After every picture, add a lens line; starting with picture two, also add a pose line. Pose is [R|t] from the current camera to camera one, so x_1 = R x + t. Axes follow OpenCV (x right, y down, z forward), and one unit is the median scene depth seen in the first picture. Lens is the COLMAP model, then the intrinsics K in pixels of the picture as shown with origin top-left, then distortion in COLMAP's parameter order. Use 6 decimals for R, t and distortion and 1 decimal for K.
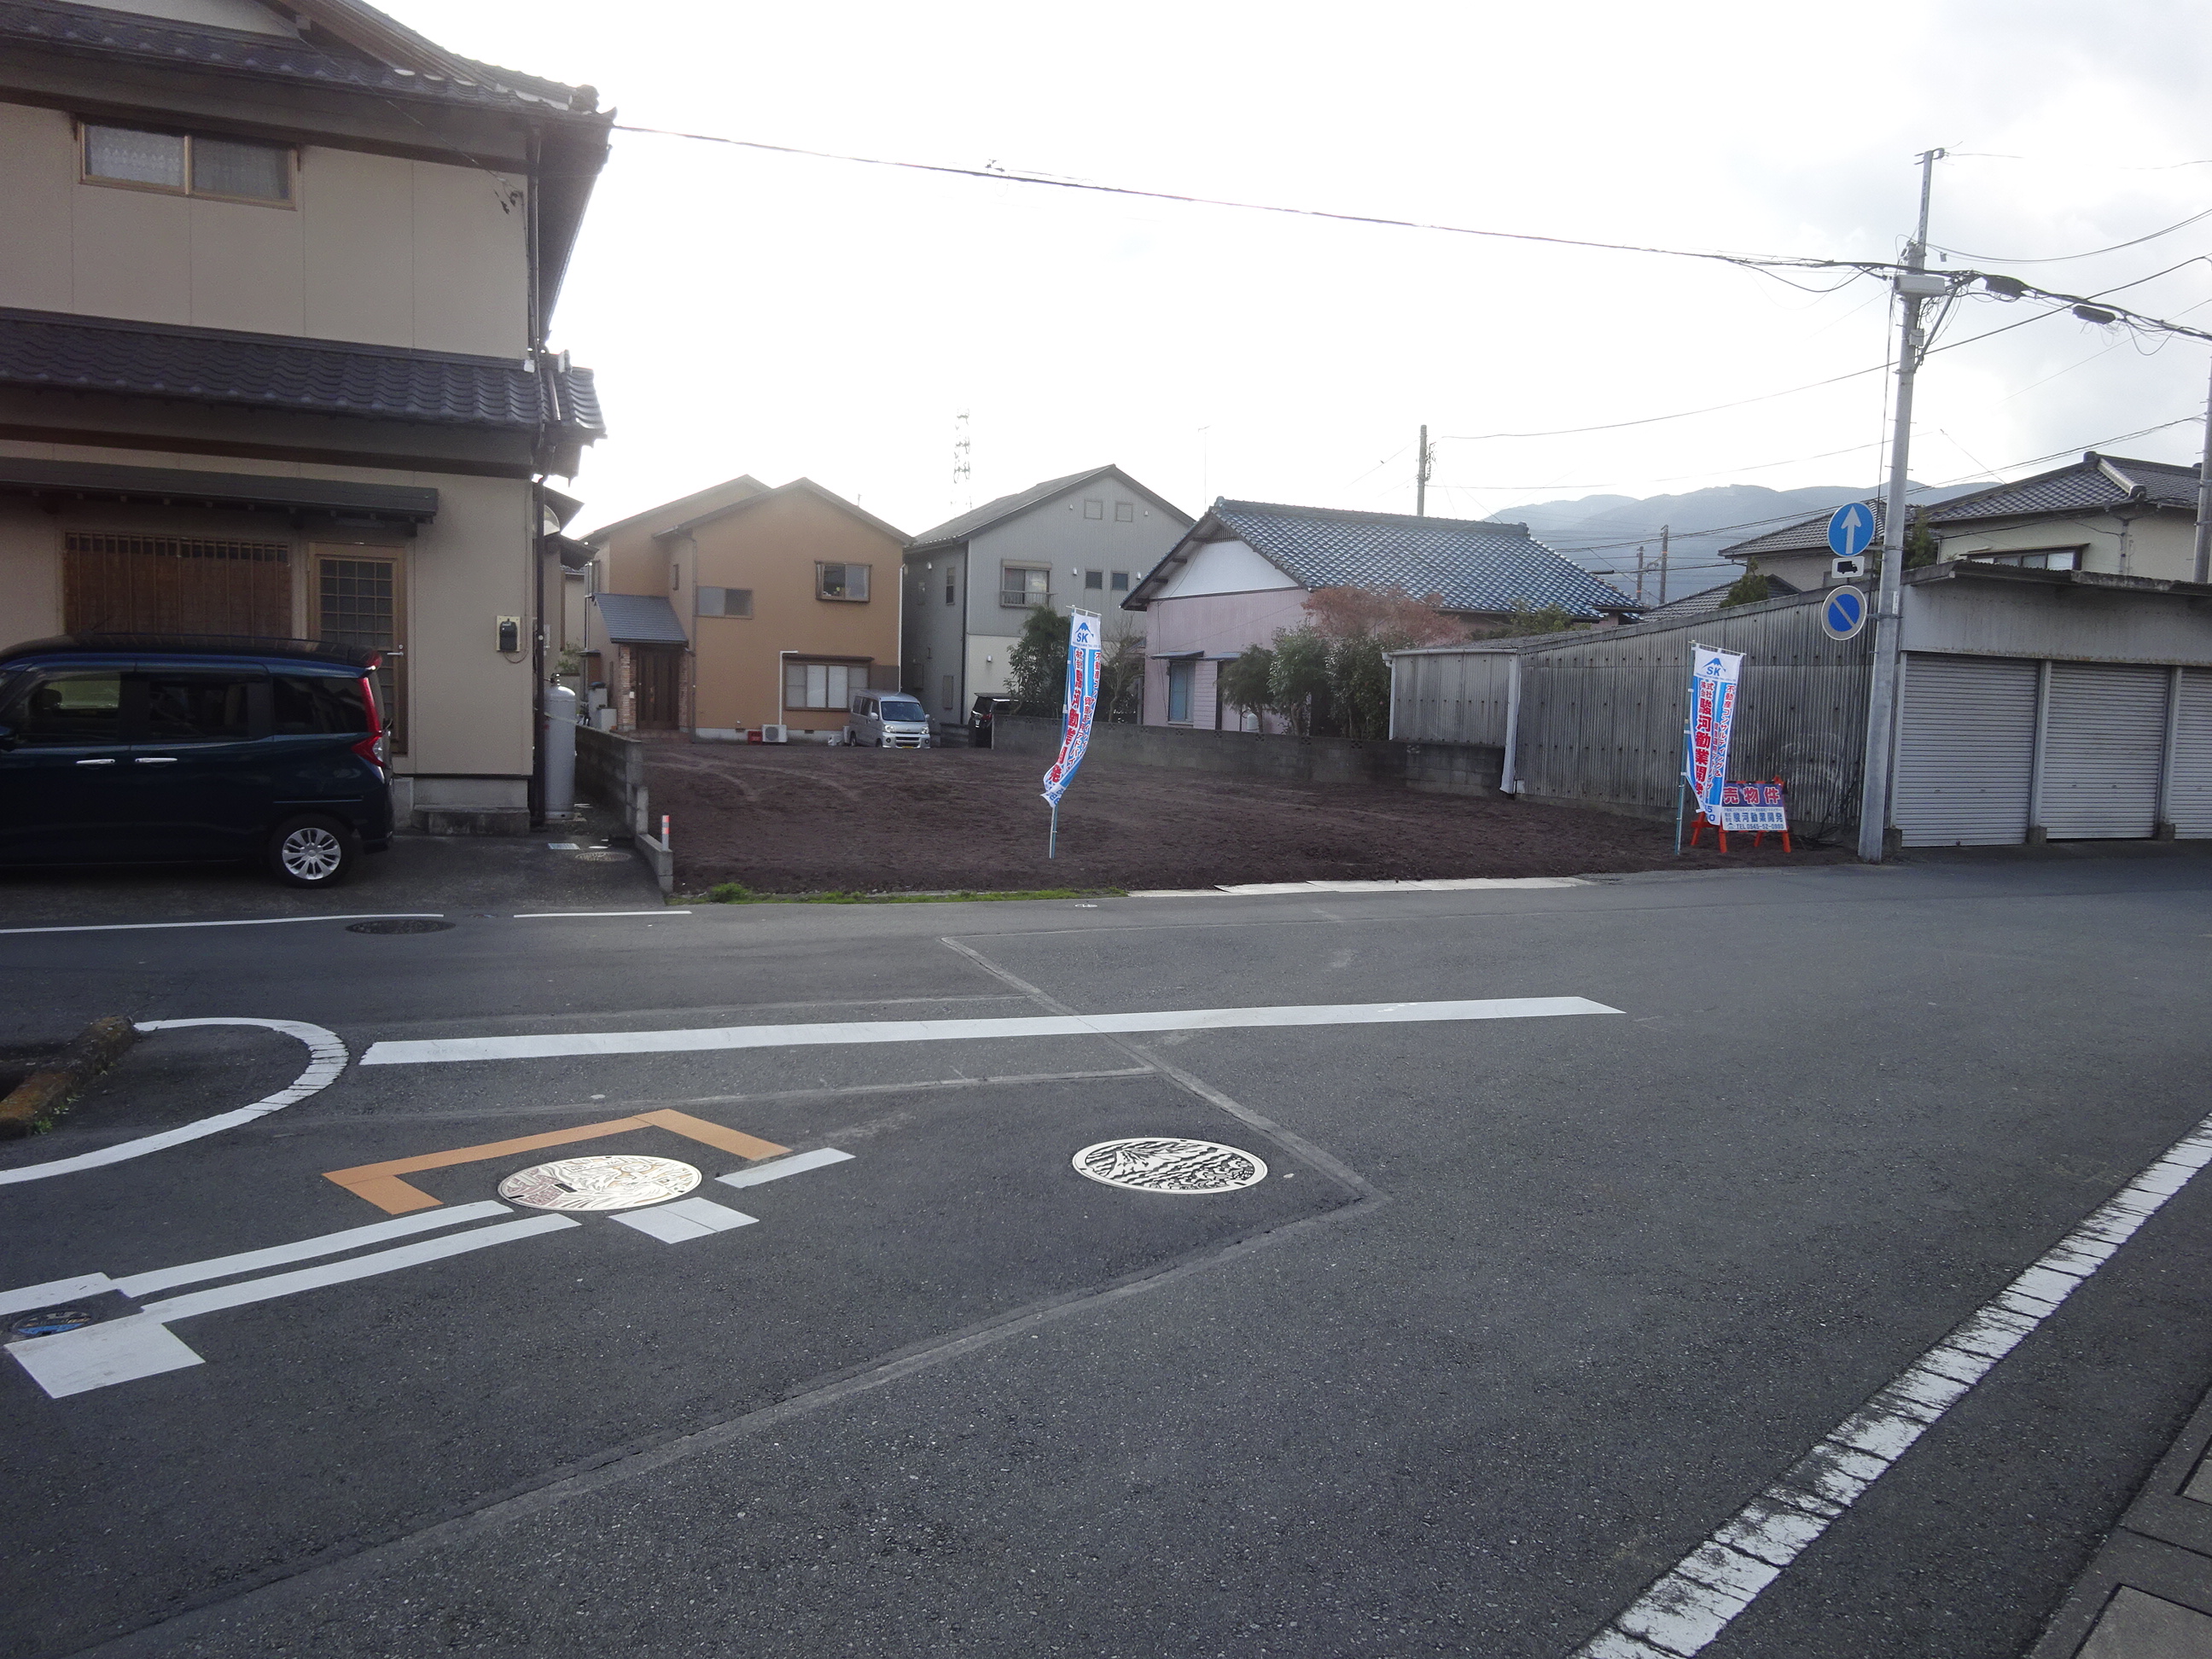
lens RADIAL K [[1589.8, 0, 1103.0], [0, 1589.8, 824.7], [0, 0, 1]] dist [-0.000132, 0.000572]
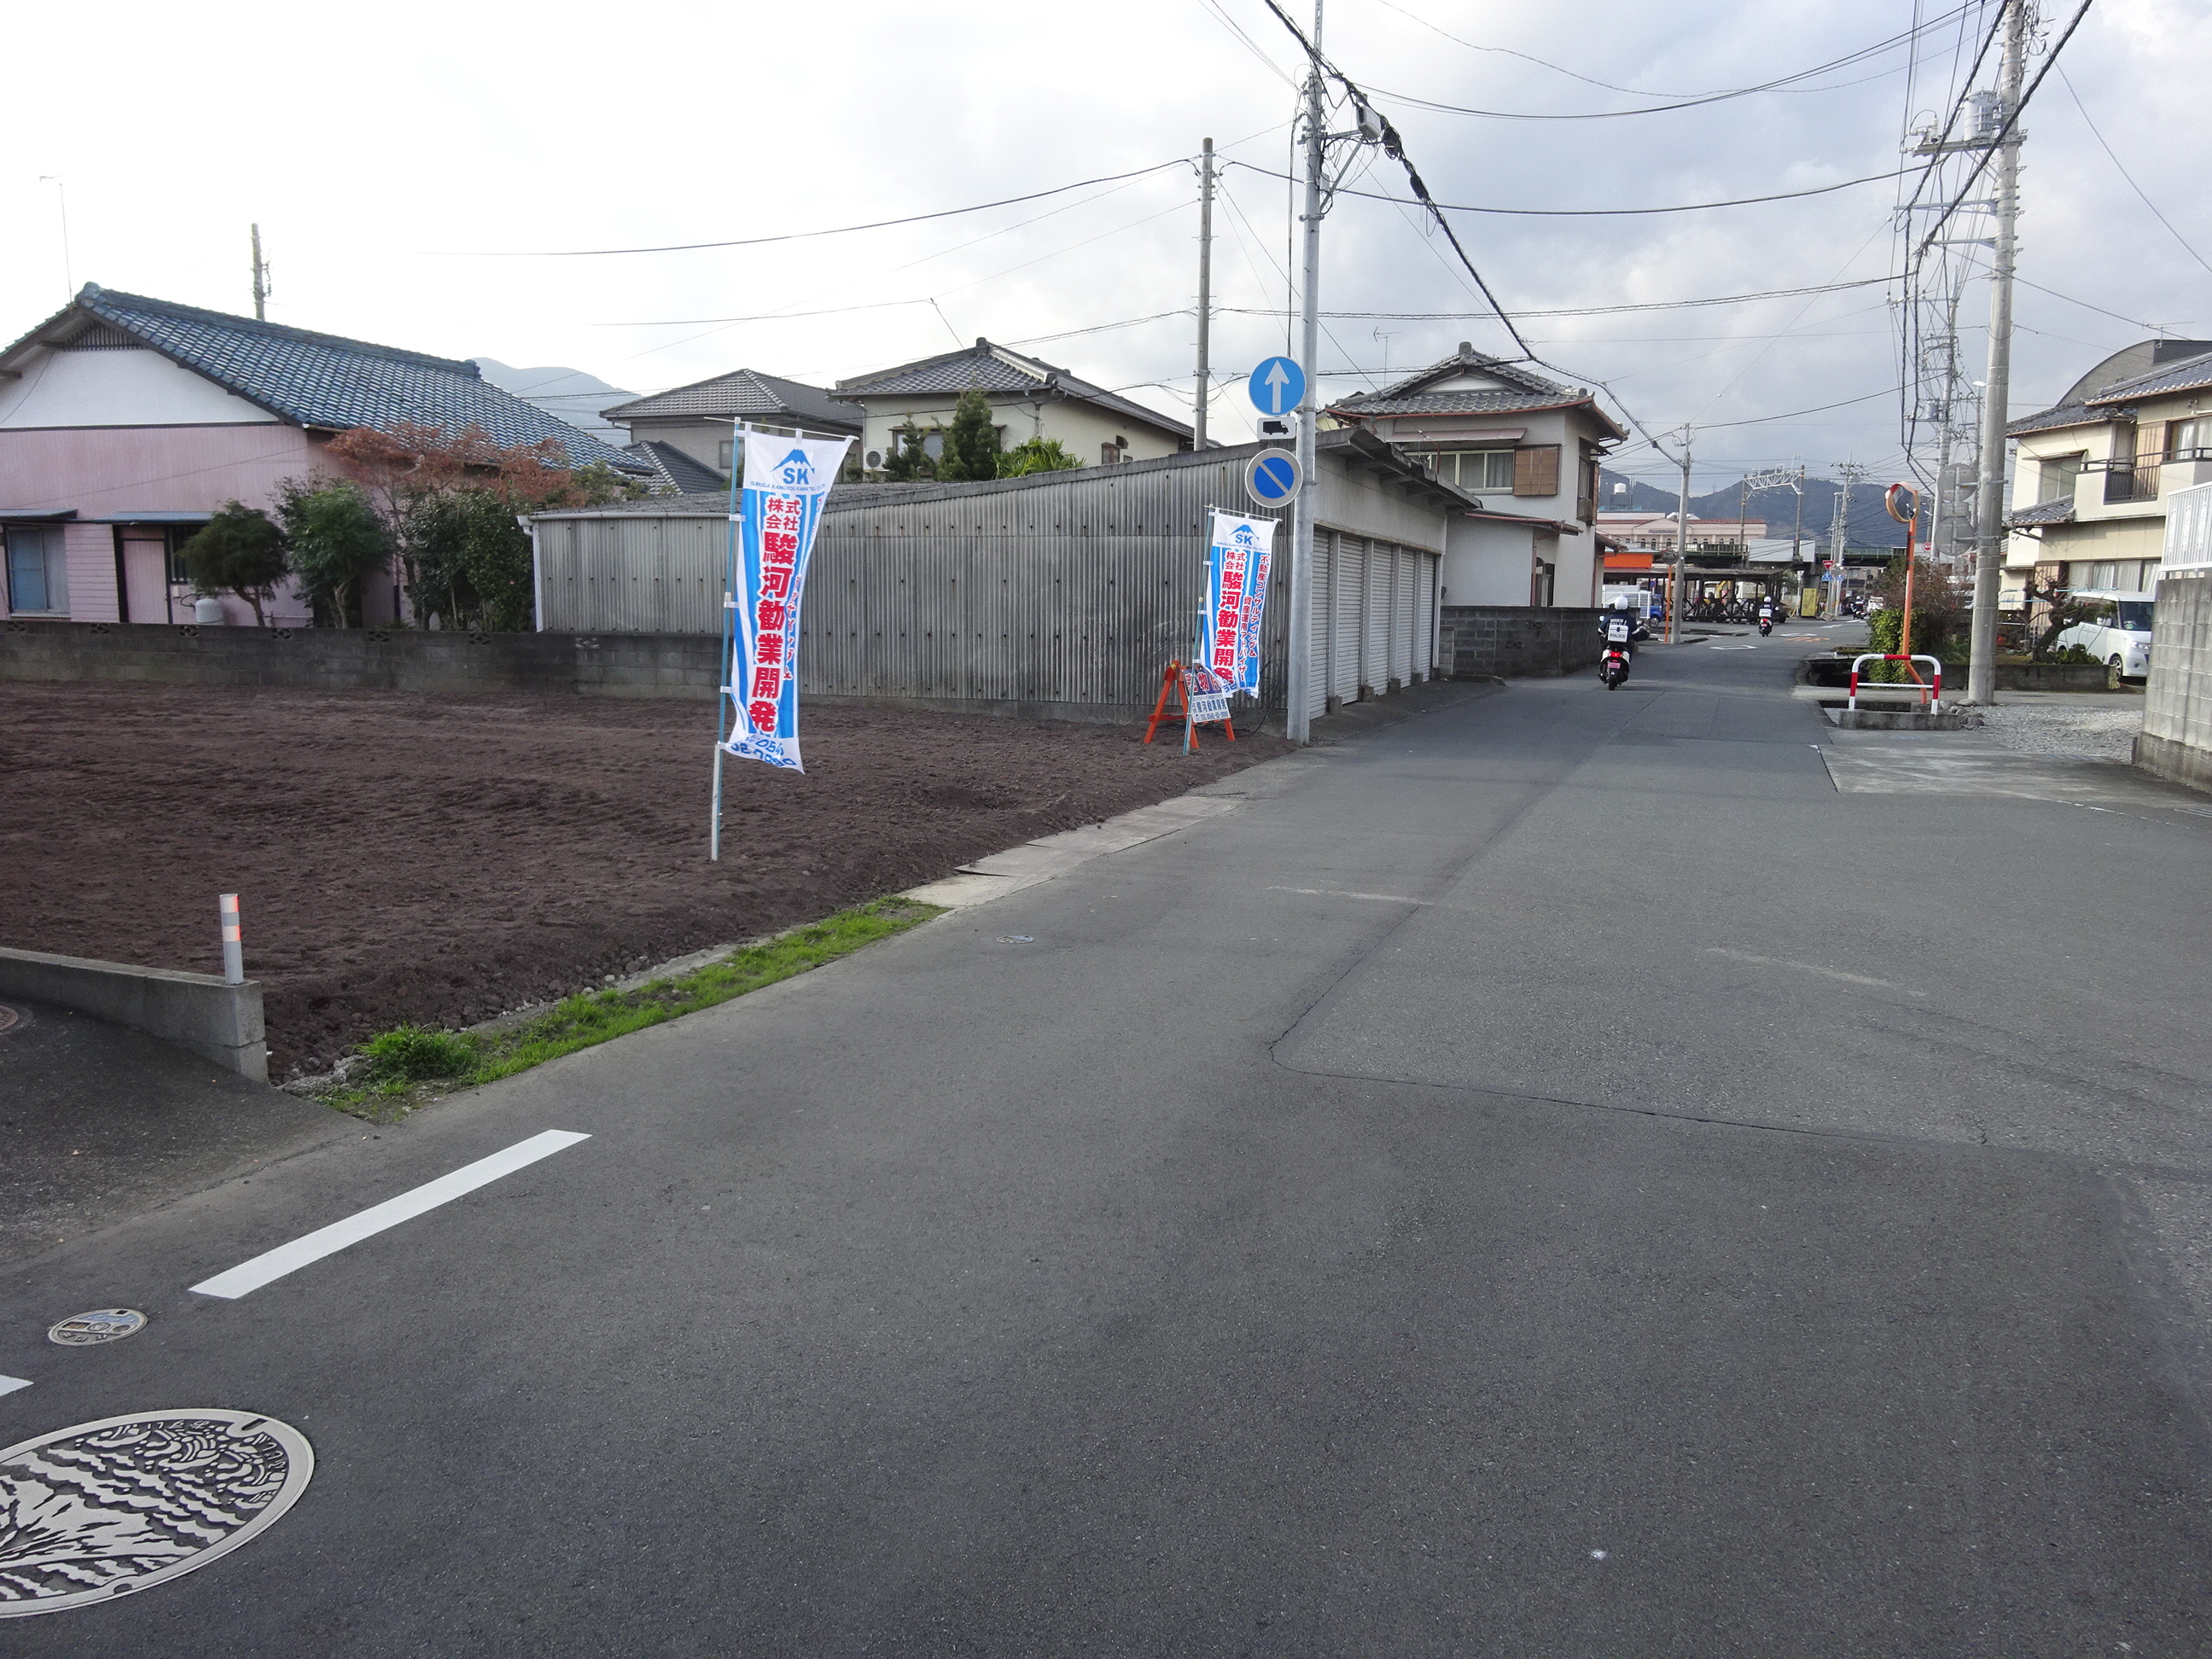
lens RADIAL K [[1618.1, 0, 1104.3], [0, 1618.1, 796.6], [0, 0, 1]] dist [0.006389, -0.003424]
pose [[0.701170, -0.105874, 0.705089, -0.190893], [0.065125, 0.994290, 0.084537, -0.023819], [-0.710013, -0.013356, 0.704061, 0.274910]]
